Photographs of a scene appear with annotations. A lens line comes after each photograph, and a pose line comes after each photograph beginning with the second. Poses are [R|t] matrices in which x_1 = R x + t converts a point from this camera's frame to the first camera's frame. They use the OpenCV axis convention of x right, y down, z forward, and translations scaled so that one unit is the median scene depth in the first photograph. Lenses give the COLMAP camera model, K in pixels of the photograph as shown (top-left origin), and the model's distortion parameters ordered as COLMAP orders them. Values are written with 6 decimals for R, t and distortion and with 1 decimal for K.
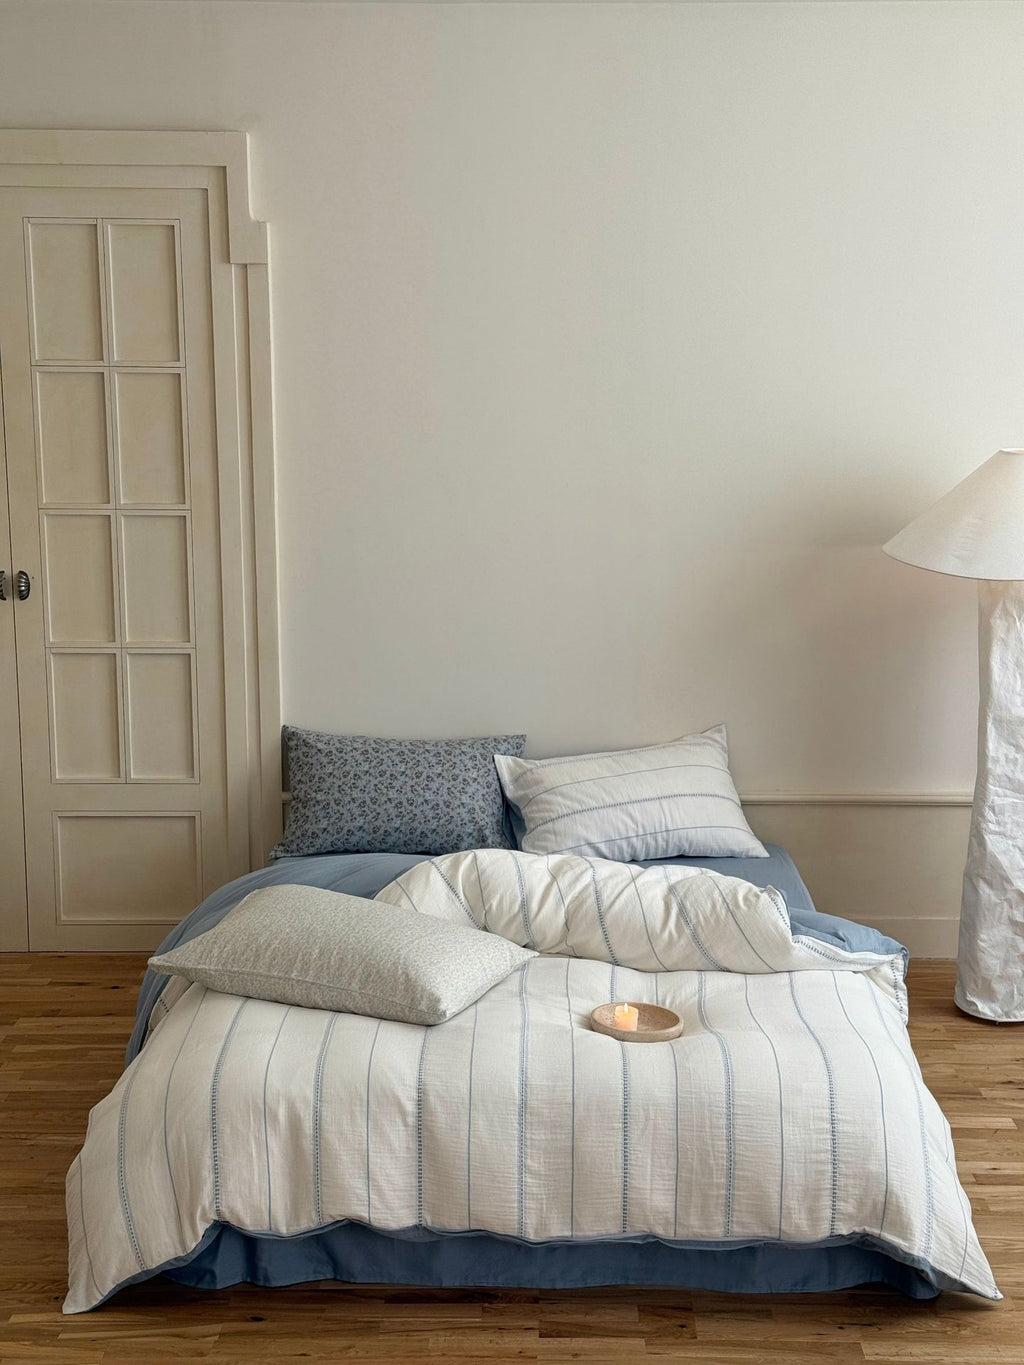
lens RADIAL K [[1876.0, 0, 512.0], [0, 1876.0, 682.5], [0, 0, 1]] dist [0.199692, -0.346956]
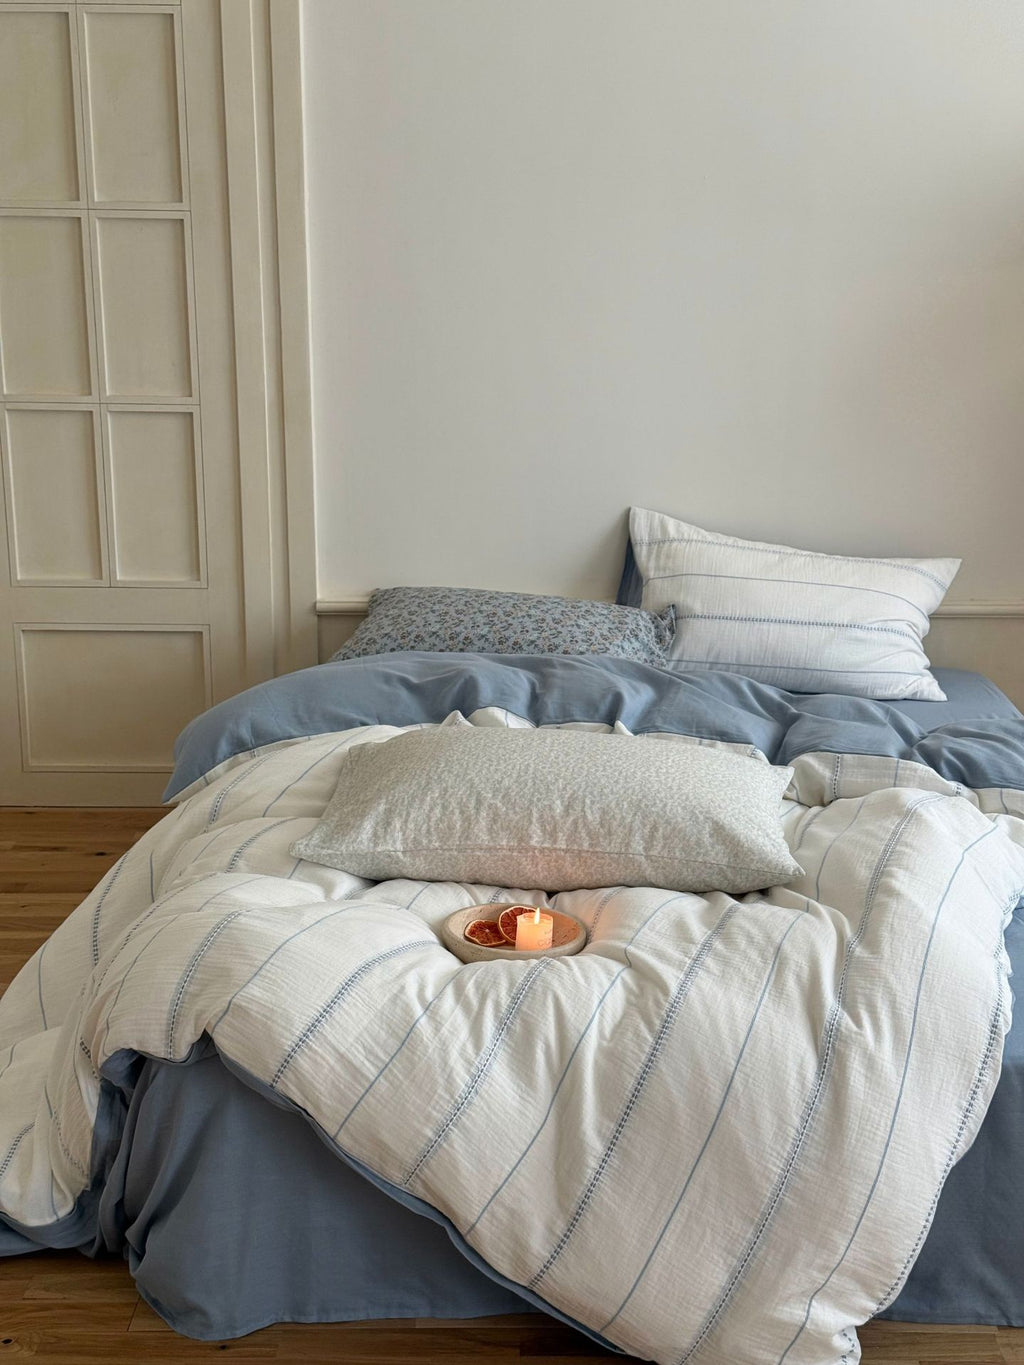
lens RADIAL K [[1876.0, 0, 512.0], [0, 1876.0, 682.5], [0, 0, 1]] dist [0.199692, -0.346956]
pose [[0.999999, 0.000999, -0.000543, -0.044435], [-0.000959, 0.997596, 0.069296, 0.039835], [0.000611, -0.069295, 0.997596, 0.250268]]
